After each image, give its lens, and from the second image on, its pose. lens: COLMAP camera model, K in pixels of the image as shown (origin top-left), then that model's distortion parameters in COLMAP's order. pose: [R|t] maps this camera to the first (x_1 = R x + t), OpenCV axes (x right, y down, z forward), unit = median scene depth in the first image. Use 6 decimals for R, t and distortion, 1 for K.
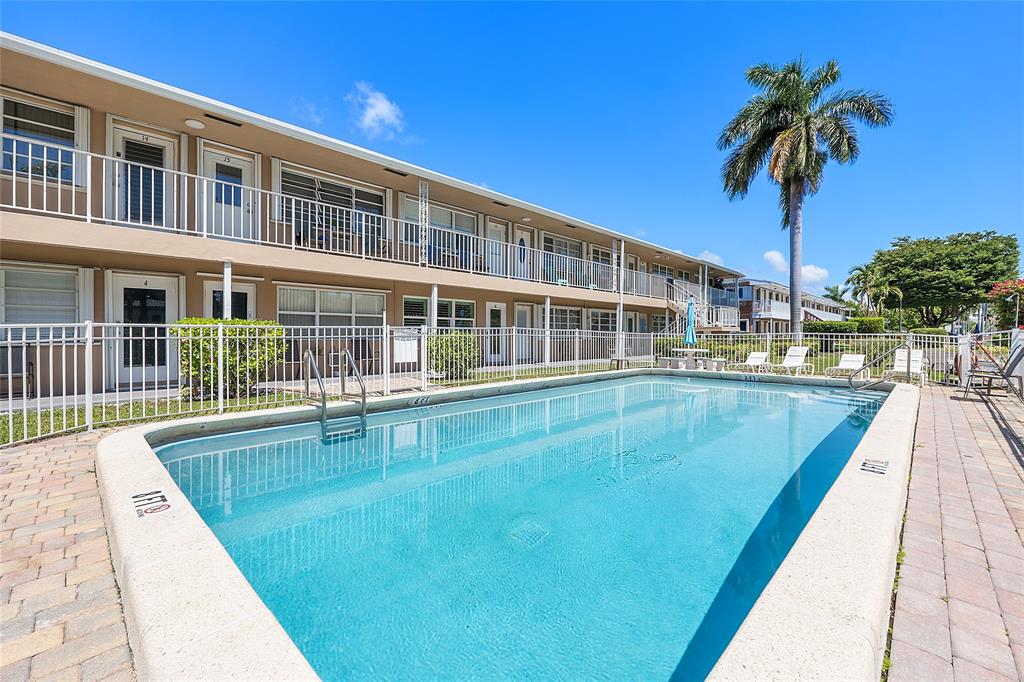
lens RADIAL K [[433.0, 0, 511.6], [0, 433.0, 338.0], [0, 0, 1]] dist [-0.003440, -0.000475]
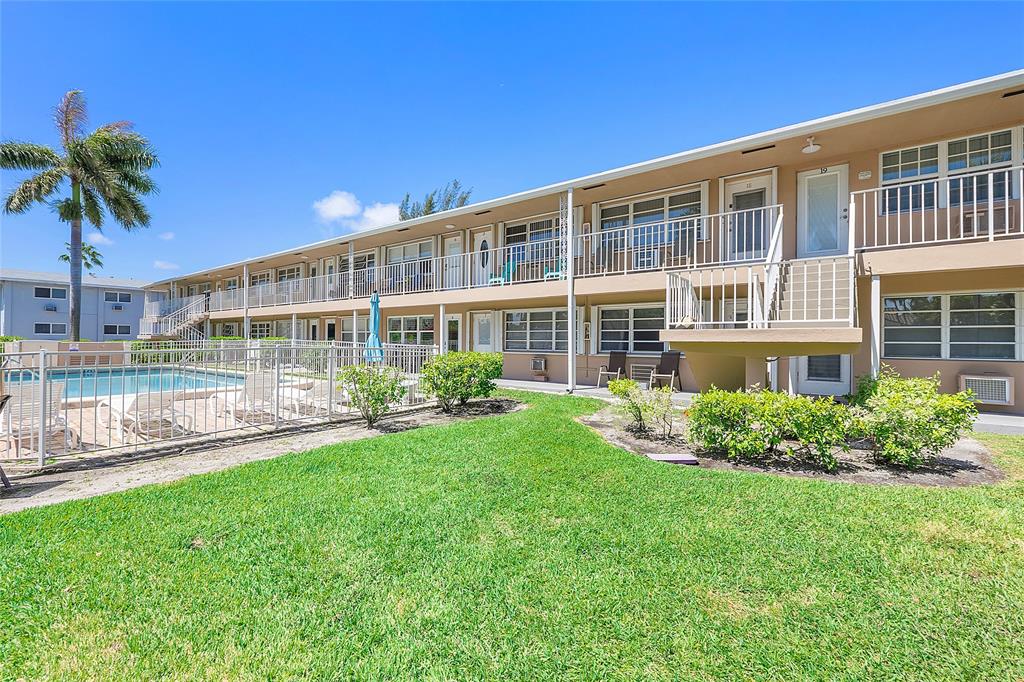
lens RADIAL K [[433.0, 0, 511.6], [0, 433.0, 338.0], [0, 0, 1]] dist [-0.003440, -0.000475]
pose [[0.127905, -0.026416, -0.991435, 0.843432], [-0.026470, 0.999198, -0.030038, 0.001093], [0.991433, 0.030085, 0.127103, 0.854720]]
